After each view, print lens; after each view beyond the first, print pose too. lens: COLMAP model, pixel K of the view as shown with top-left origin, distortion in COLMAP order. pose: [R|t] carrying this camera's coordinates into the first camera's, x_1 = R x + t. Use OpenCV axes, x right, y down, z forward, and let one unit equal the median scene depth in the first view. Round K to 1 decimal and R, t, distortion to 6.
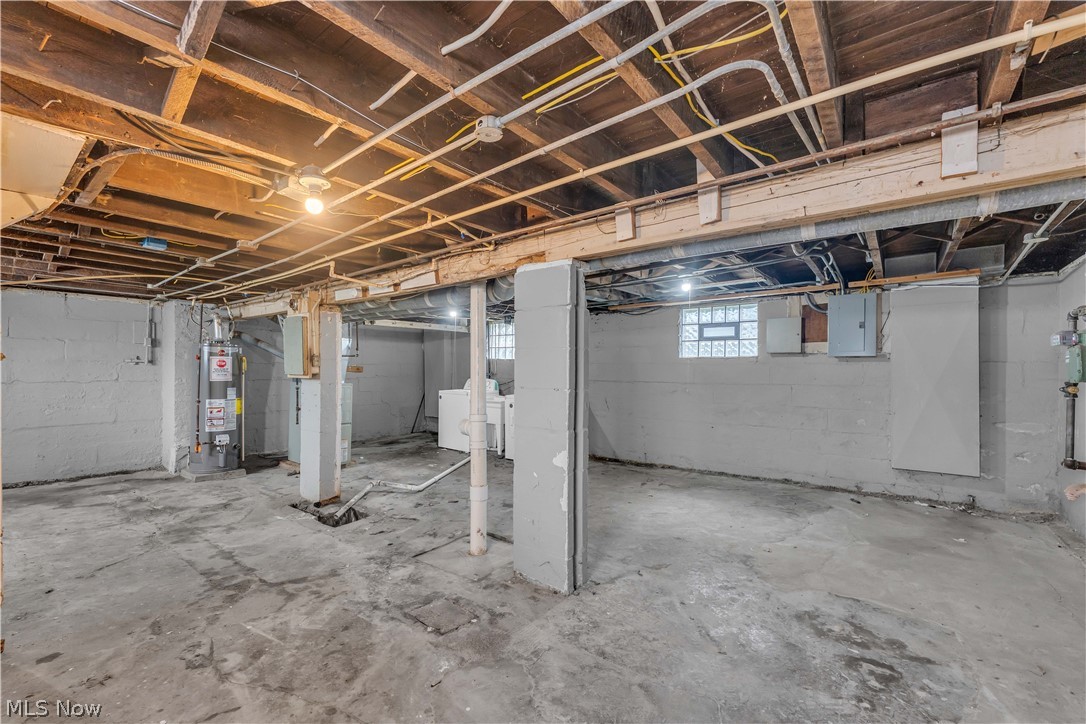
lens RADIAL K [[449.1, 0, 540.9], [0, 449.1, 366.7], [0, 0, 1]] dist [-0.001445, -0.000126]
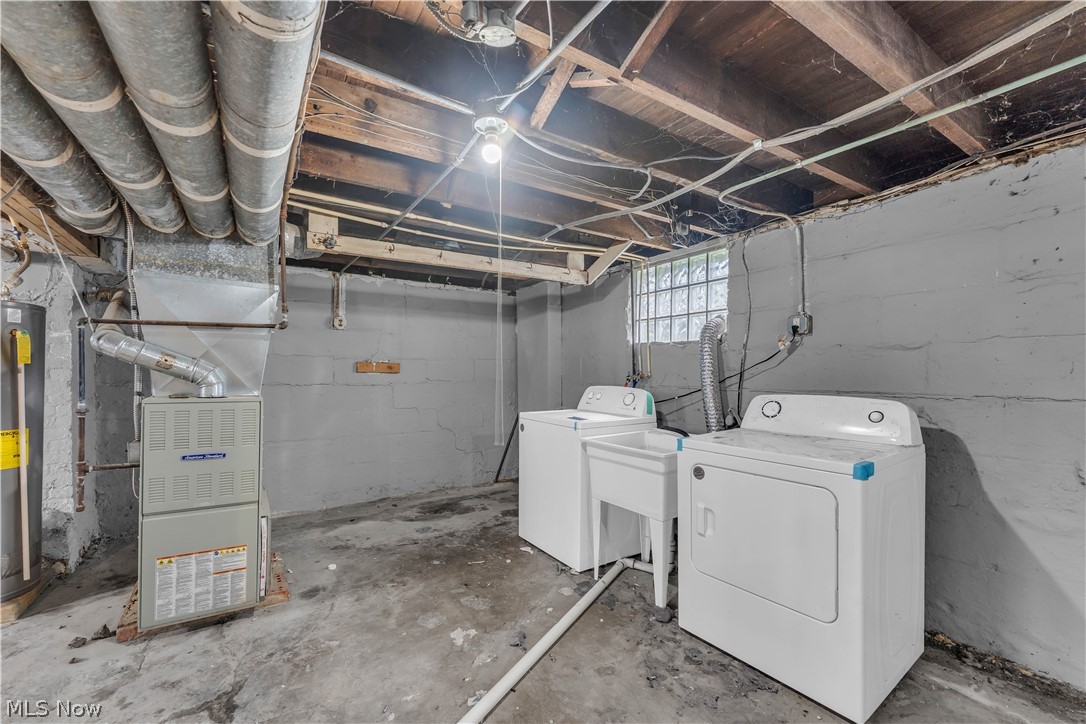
lens RADIAL K [[449.1, 0, 540.9], [0, 449.1, 366.7], [0, 0, 1]] dist [-0.001445, -0.000126]
pose [[0.944726, -0.004350, -0.327833, -0.056706], [-0.000875, 0.999875, -0.015790, 0.013829], [0.327860, 0.015204, 0.944604, 0.555387]]
